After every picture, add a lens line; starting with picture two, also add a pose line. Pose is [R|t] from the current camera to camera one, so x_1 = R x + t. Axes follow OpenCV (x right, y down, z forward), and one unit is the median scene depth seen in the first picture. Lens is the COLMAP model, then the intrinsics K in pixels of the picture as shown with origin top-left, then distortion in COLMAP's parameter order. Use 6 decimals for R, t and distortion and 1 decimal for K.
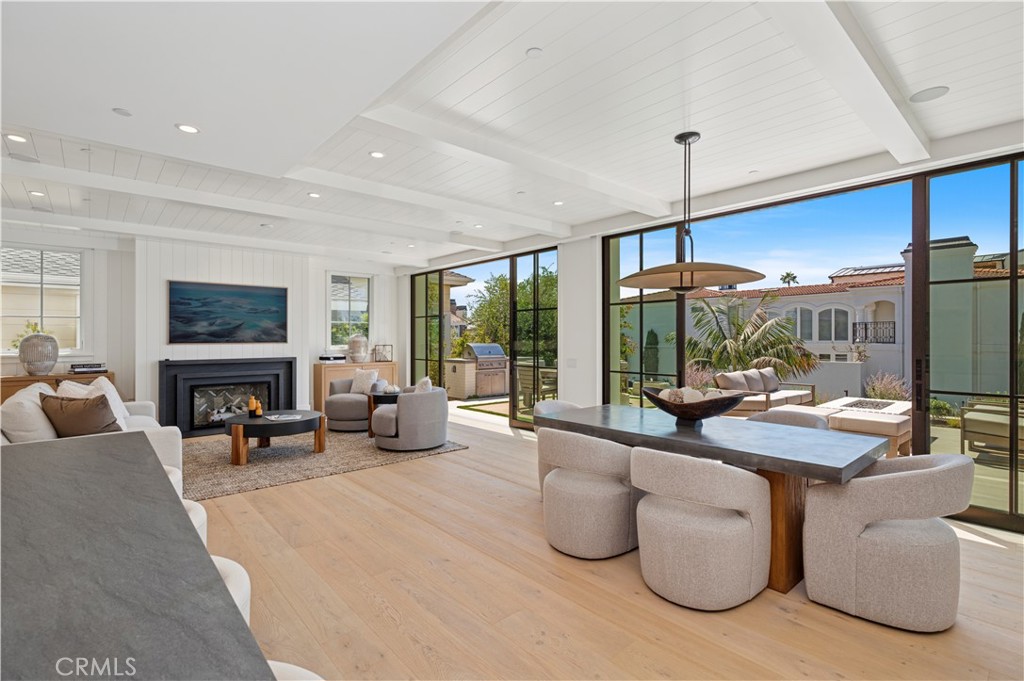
lens RADIAL K [[475.7, 0, 511.5], [0, 475.7, 335.0], [0, 0, 1]] dist [0.002577, 0.000236]
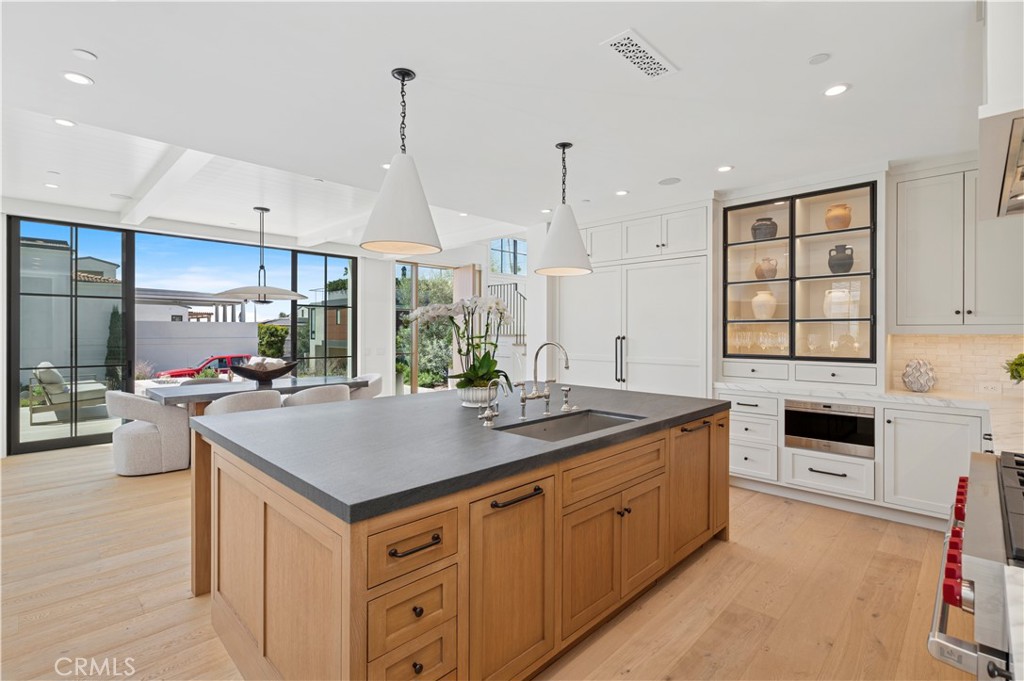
lens RADIAL K [[475.7, 0, 511.5], [0, 475.7, 335.0], [0, 0, 1]] dist [0.002577, 0.000236]
pose [[-0.083533, 0.003184, 0.996500, -0.614125], [-0.008723, 0.999954, -0.003927, 0.008211], [-0.996467, -0.009021, -0.083501, 0.131813]]
